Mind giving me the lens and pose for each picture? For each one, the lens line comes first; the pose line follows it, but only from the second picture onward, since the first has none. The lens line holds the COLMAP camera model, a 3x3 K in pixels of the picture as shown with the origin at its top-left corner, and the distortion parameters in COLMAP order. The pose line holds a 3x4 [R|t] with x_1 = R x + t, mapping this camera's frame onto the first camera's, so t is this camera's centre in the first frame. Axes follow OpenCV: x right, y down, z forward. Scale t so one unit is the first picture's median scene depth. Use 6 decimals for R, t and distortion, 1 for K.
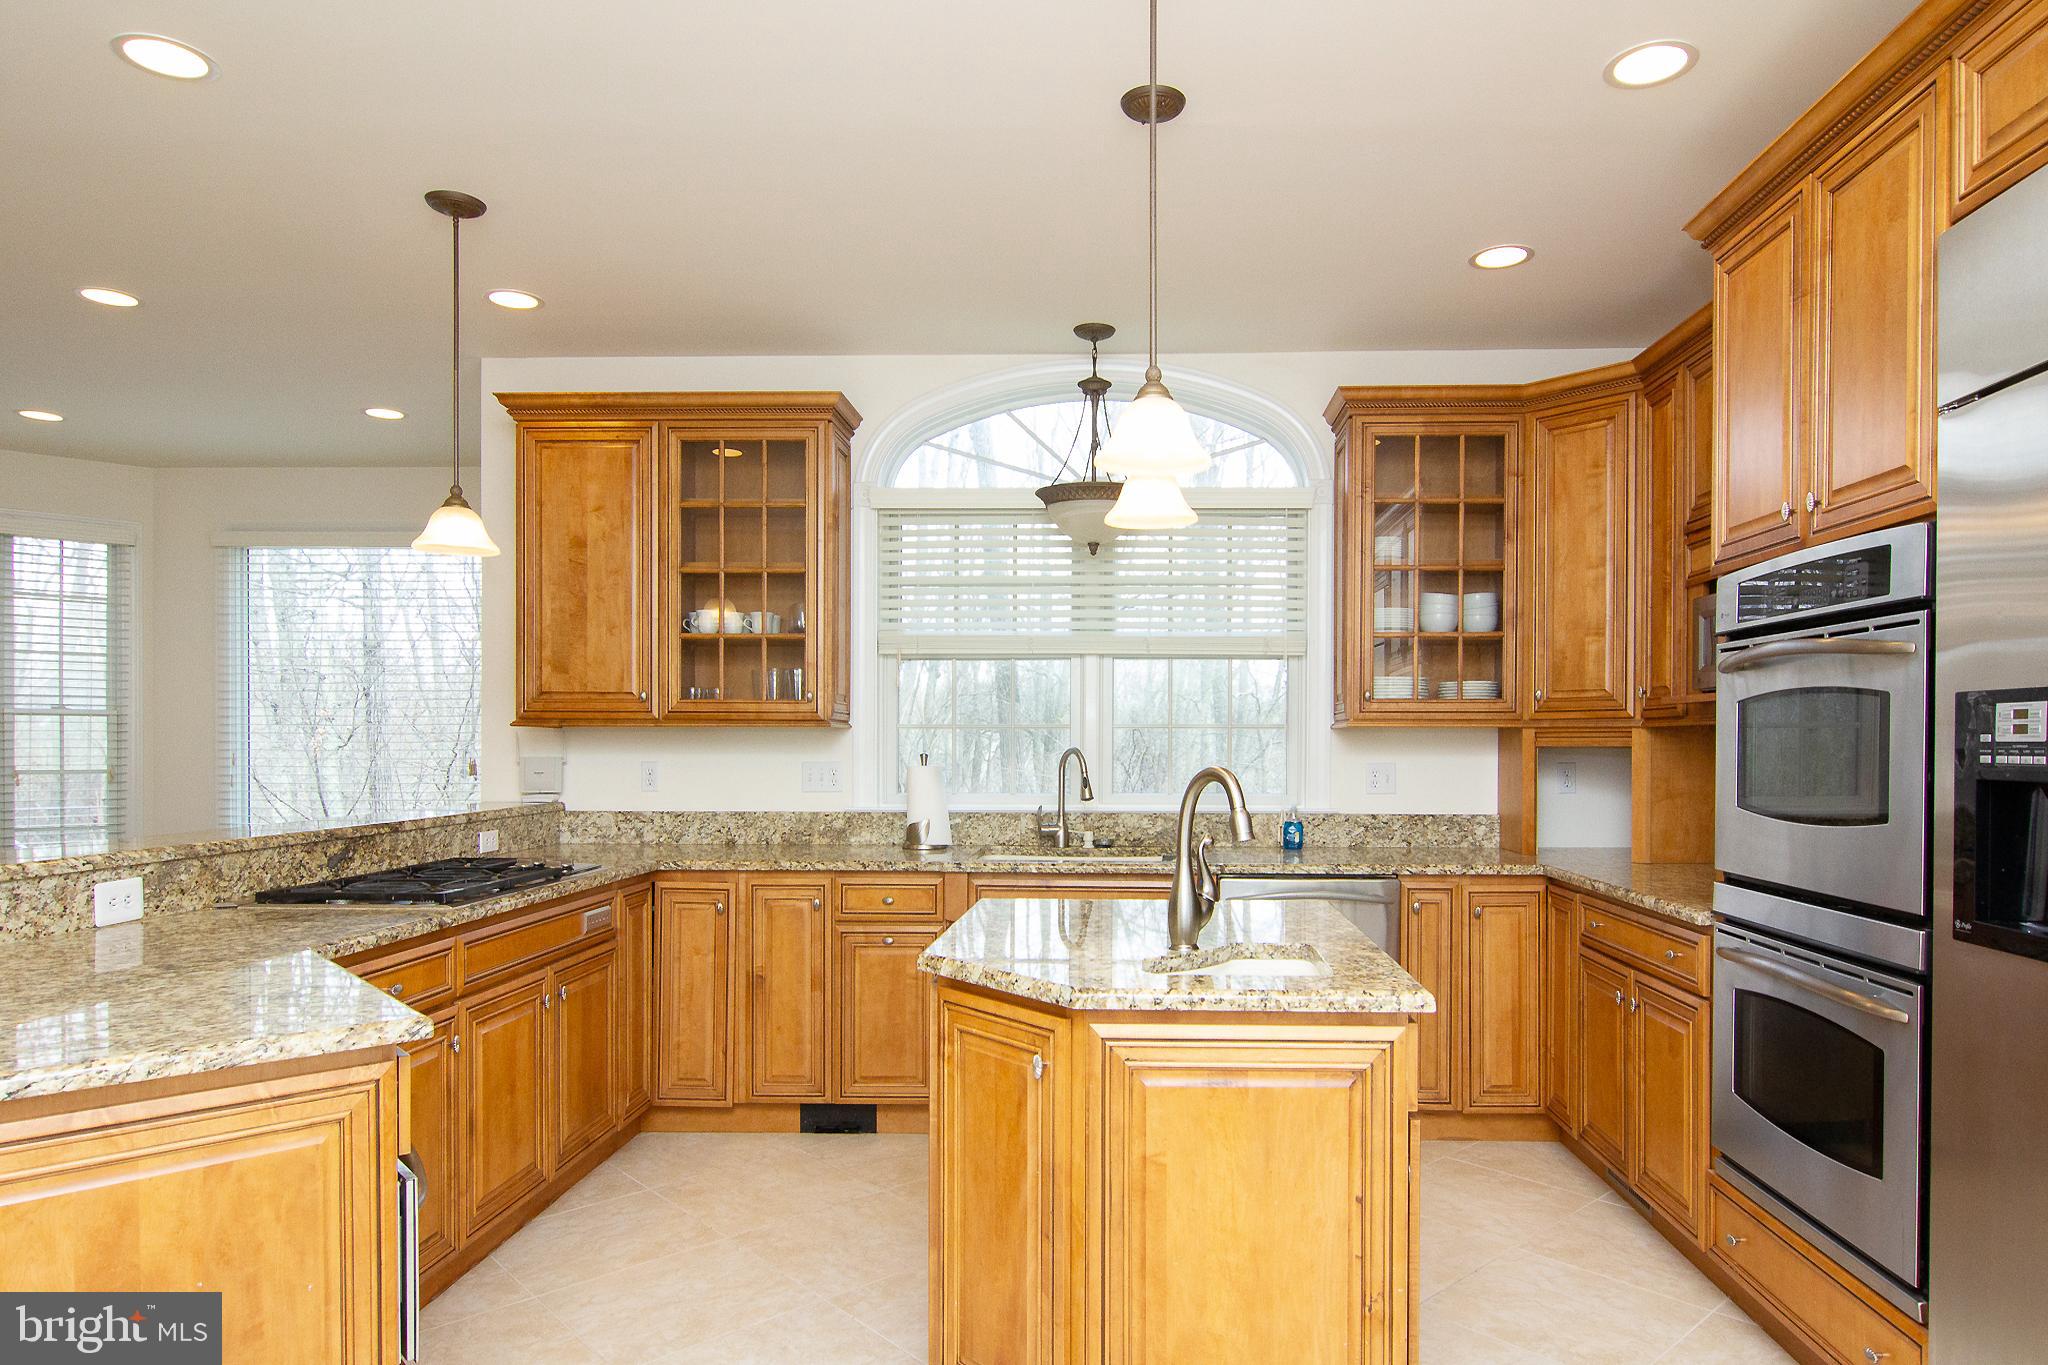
lens RADIAL K [[1228.6, 0, 1023.4], [0, 1228.6, 736.5], [0, 0, 1]] dist [-0.002099, -0.002130]
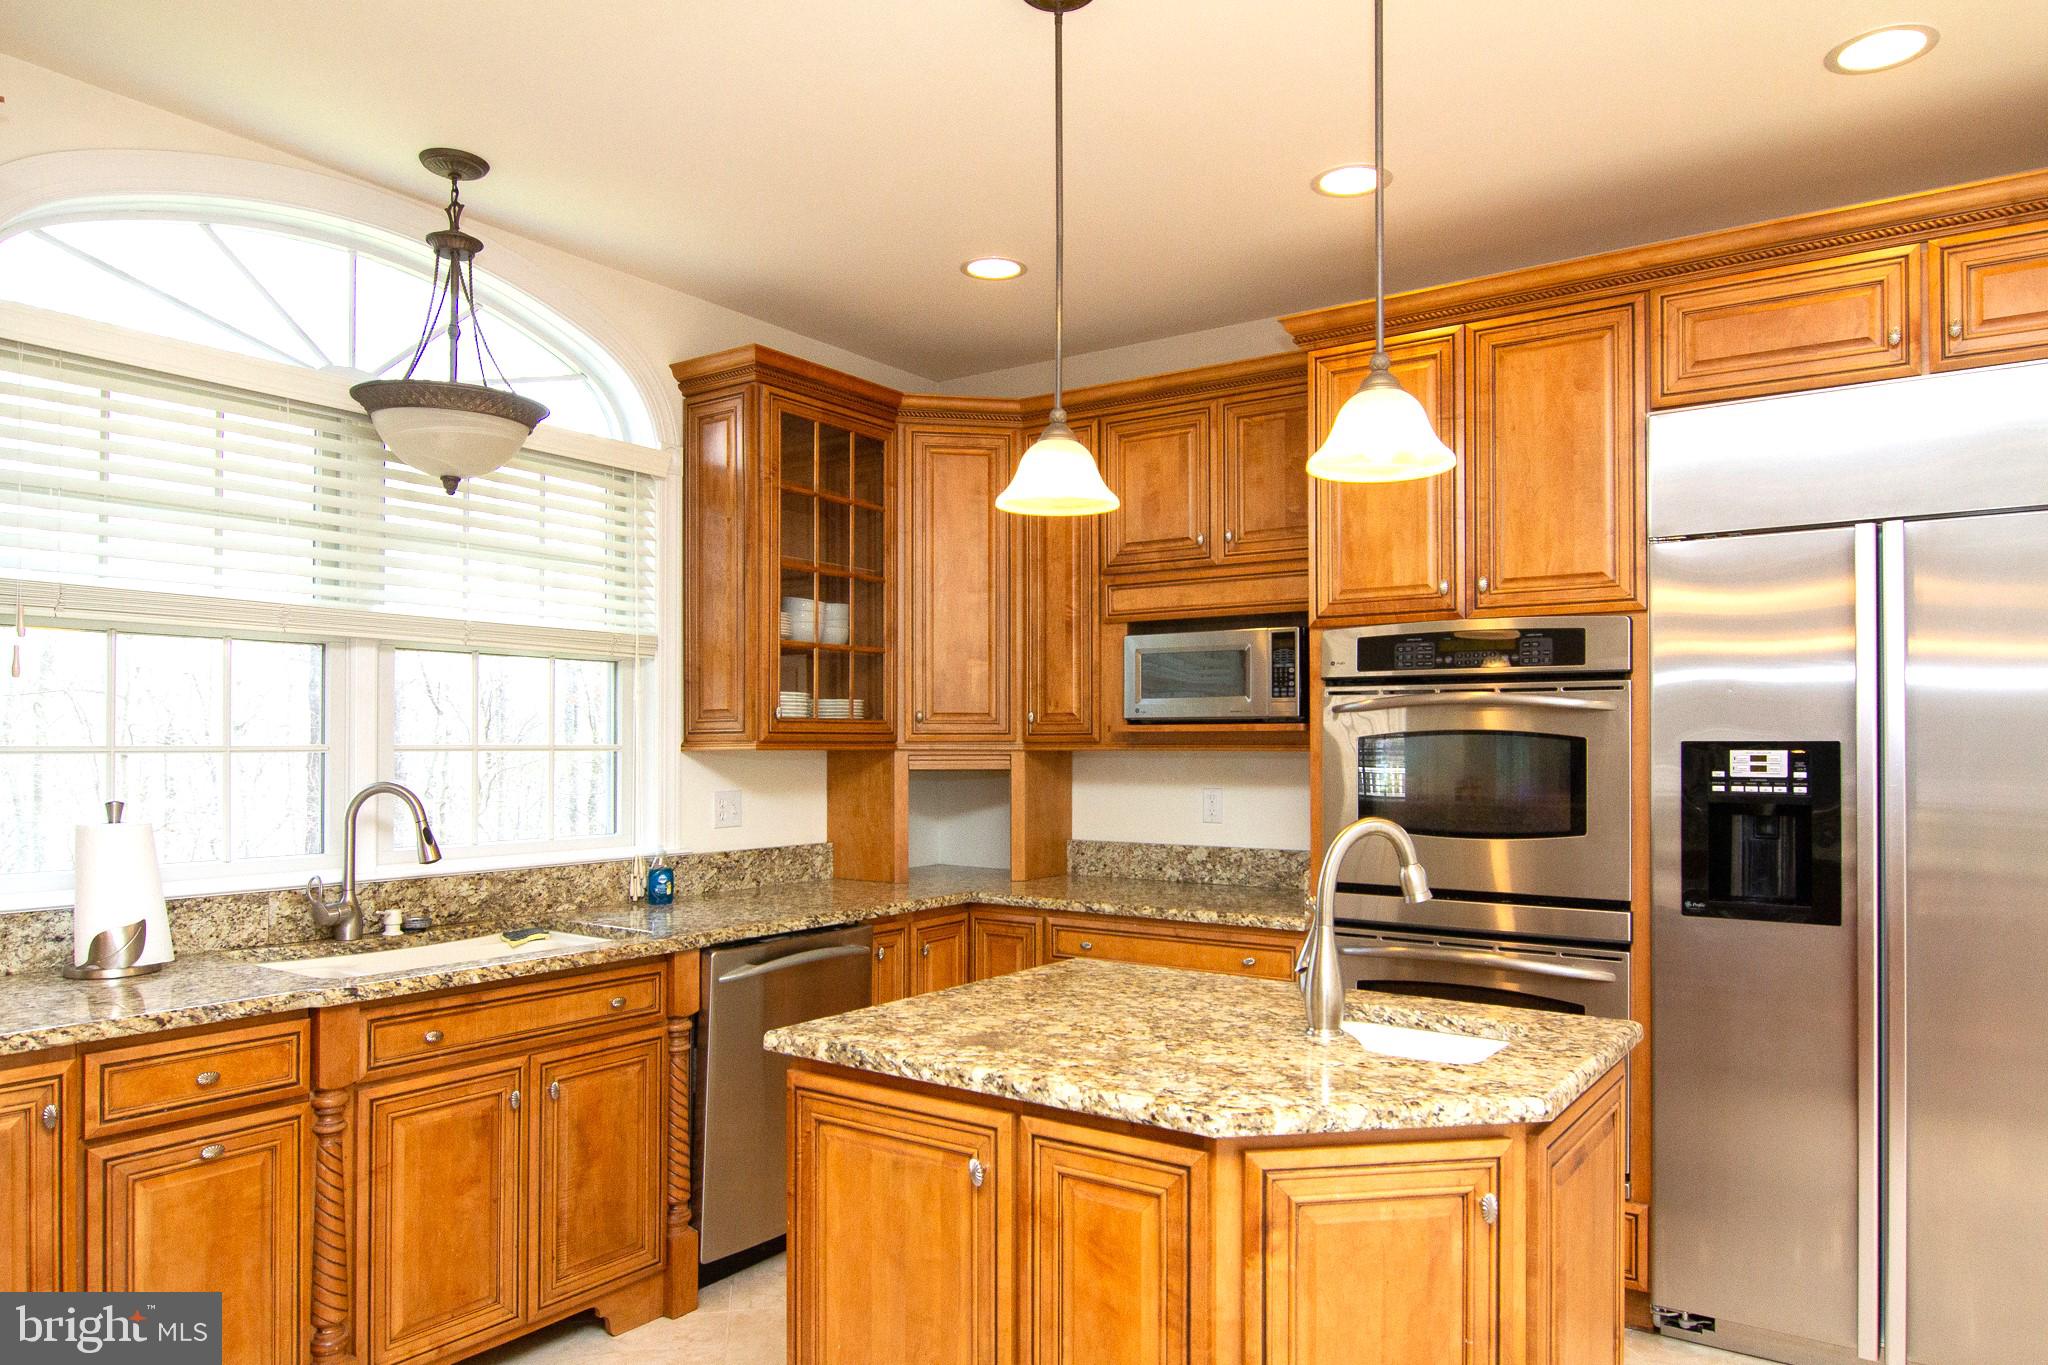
lens RADIAL K [[1291.9, 0, 1027.7], [0, 1291.9, 727.2], [0, 0, 1]] dist [-0.024111, -0.001135]
pose [[0.511936, 0.007803, 0.858988, -0.405859], [-0.001985, 0.999967, -0.007901, -0.017500], [-0.859021, 0.002340, 0.511934, 0.399449]]
